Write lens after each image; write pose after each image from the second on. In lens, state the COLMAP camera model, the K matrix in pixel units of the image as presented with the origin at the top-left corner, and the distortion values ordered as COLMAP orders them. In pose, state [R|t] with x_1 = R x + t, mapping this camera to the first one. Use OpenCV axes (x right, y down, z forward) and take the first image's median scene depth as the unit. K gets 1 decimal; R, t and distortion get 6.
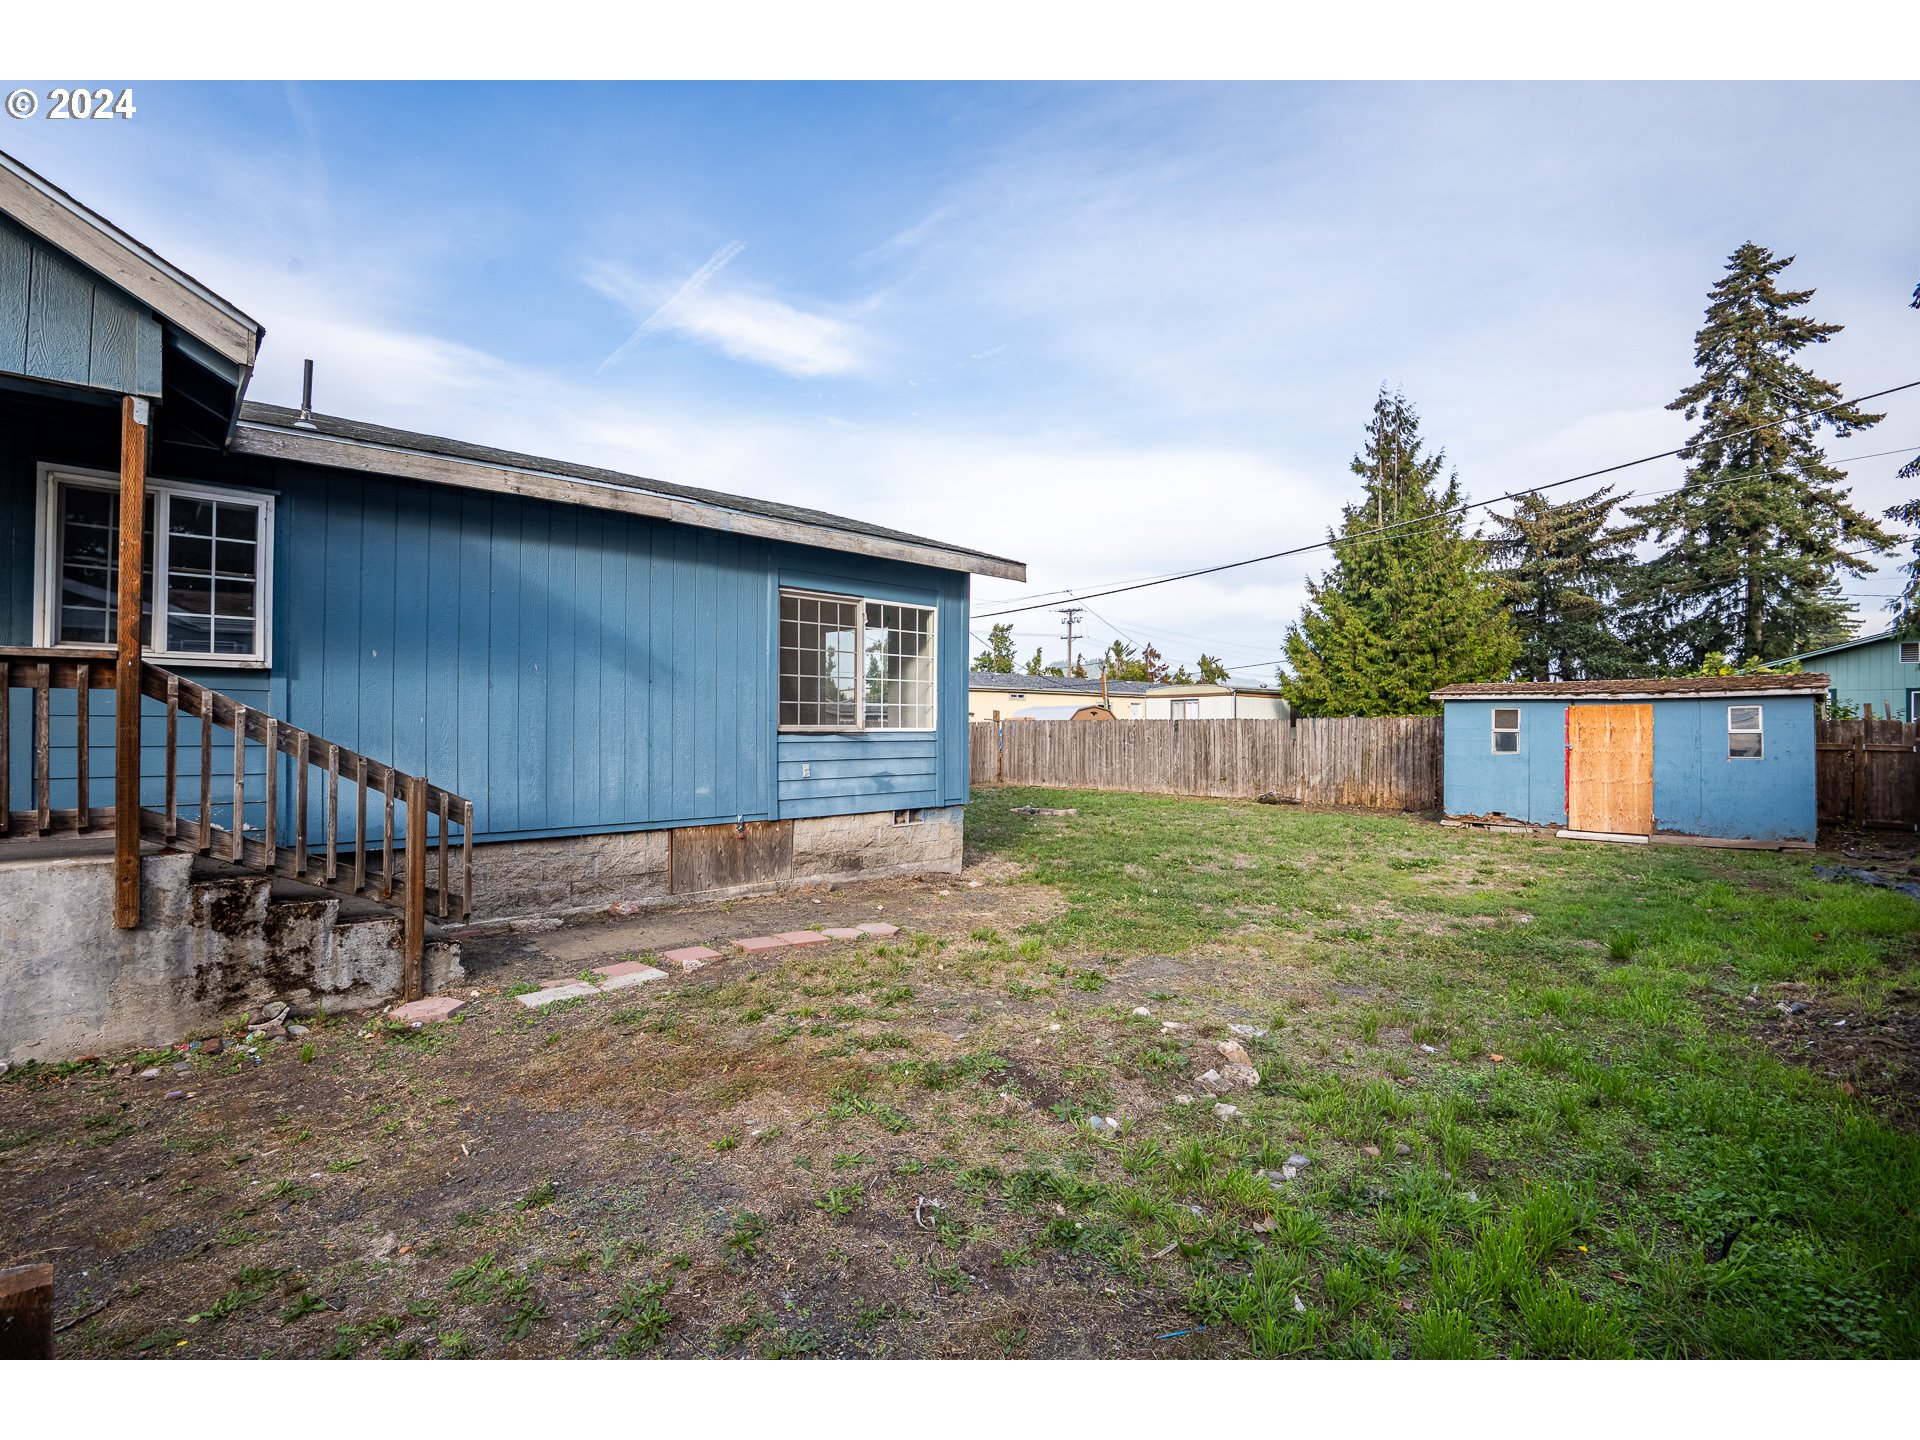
lens RADIAL K [[894.2, 0, 959.6], [0, 894.2, 714.4], [0, 0, 1]] dist [-0.016549, -0.002213]
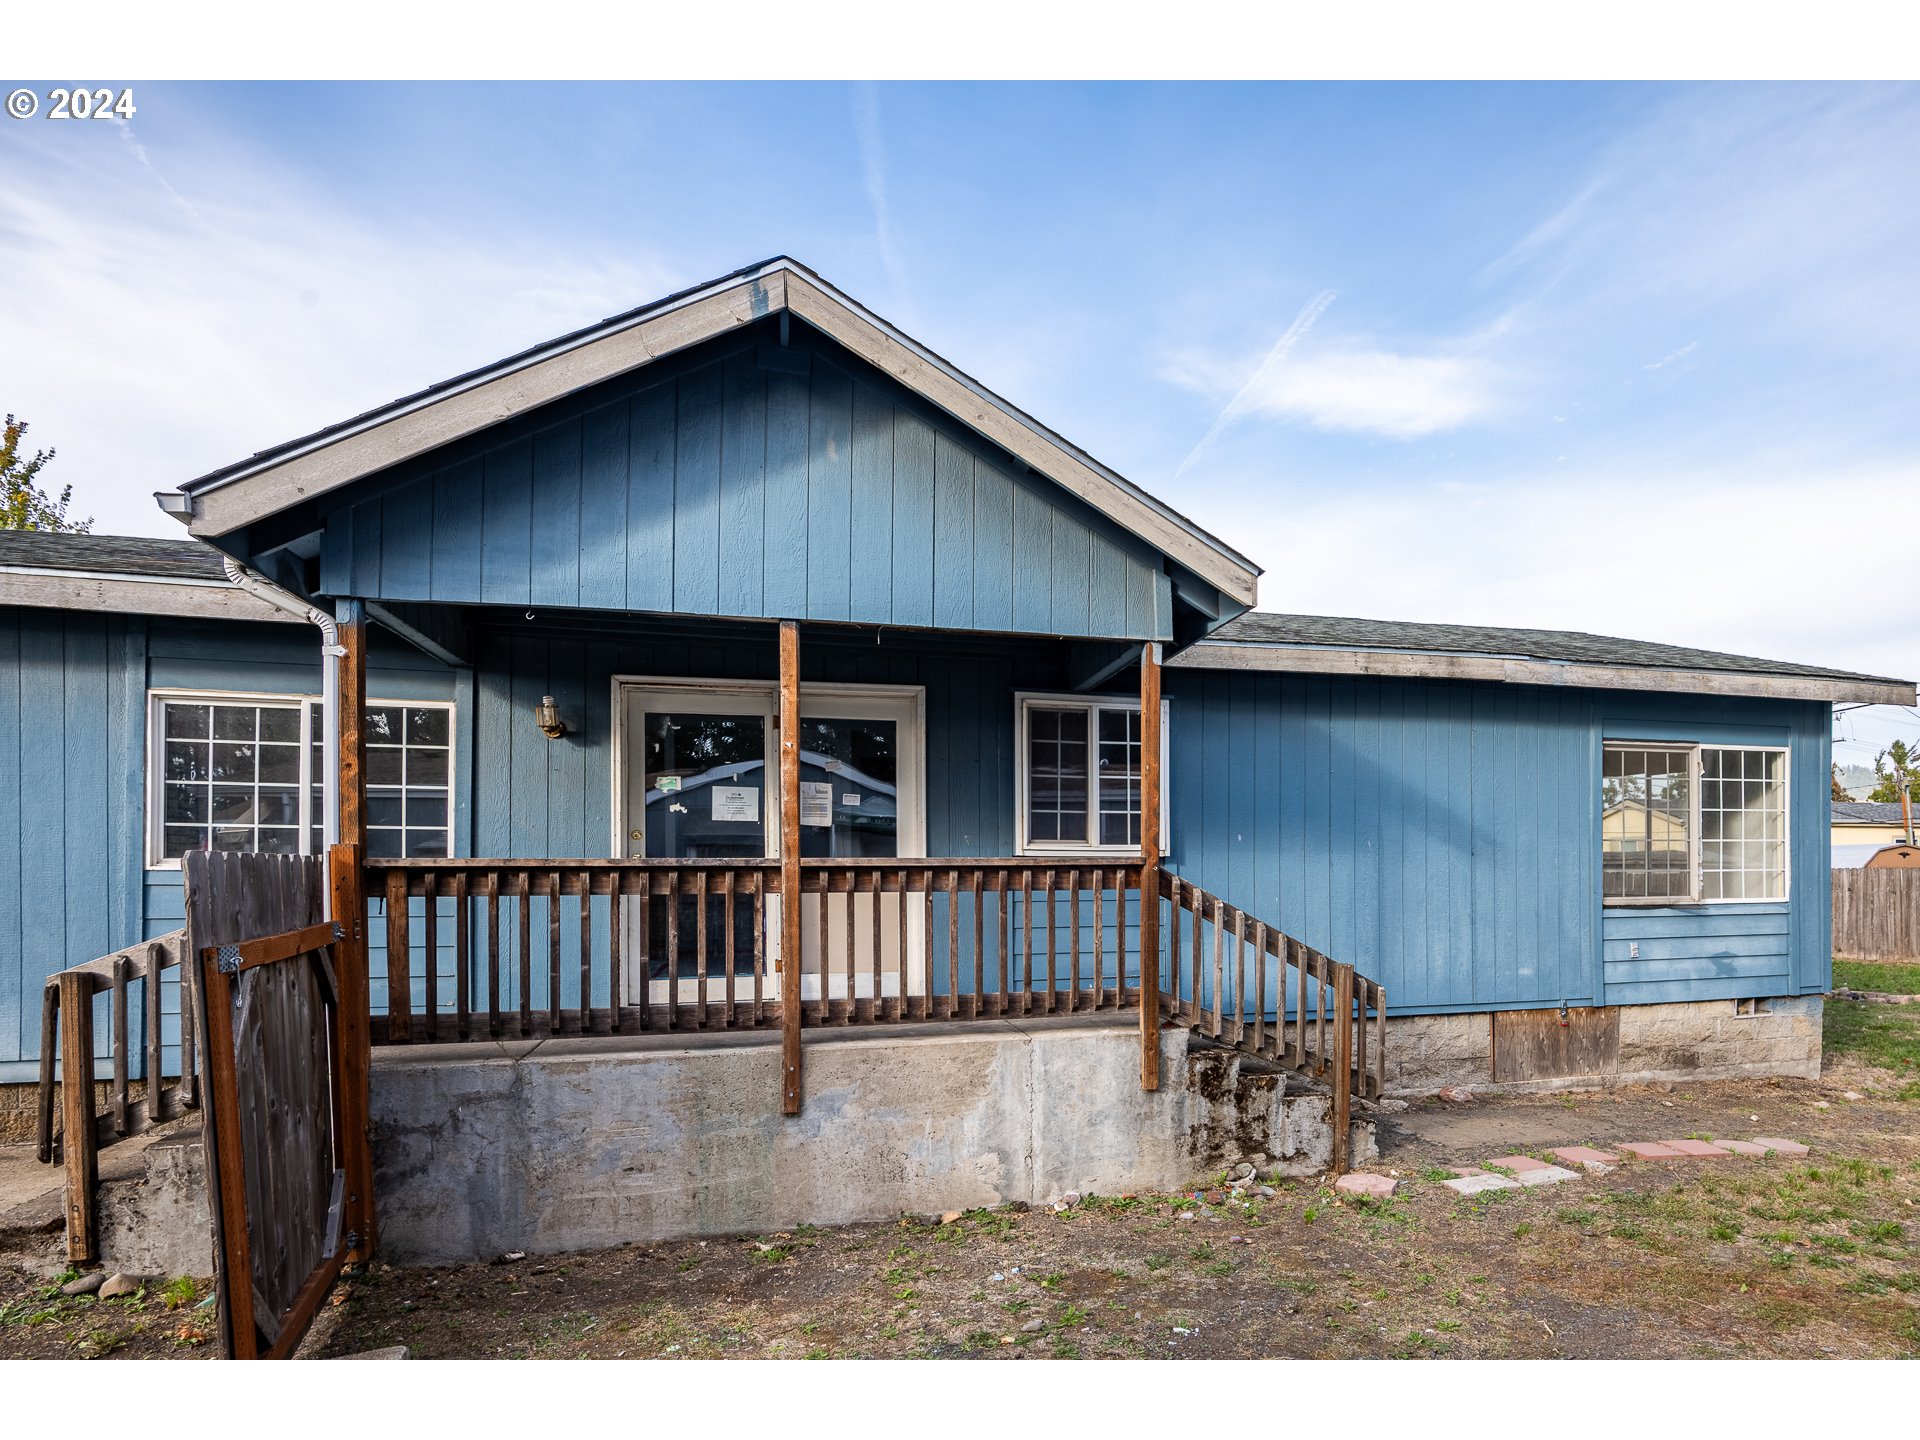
lens RADIAL K [[1088.1, 0, 978.4], [0, 1088.1, 850.9], [0, 0, 1]] dist [-0.001903, -0.005783]
pose [[0.892030, -0.009347, -0.451879, -0.323940], [0.015243, 0.999840, 0.009409, -0.064934], [0.451719, -0.015281, 0.892030, -0.276194]]
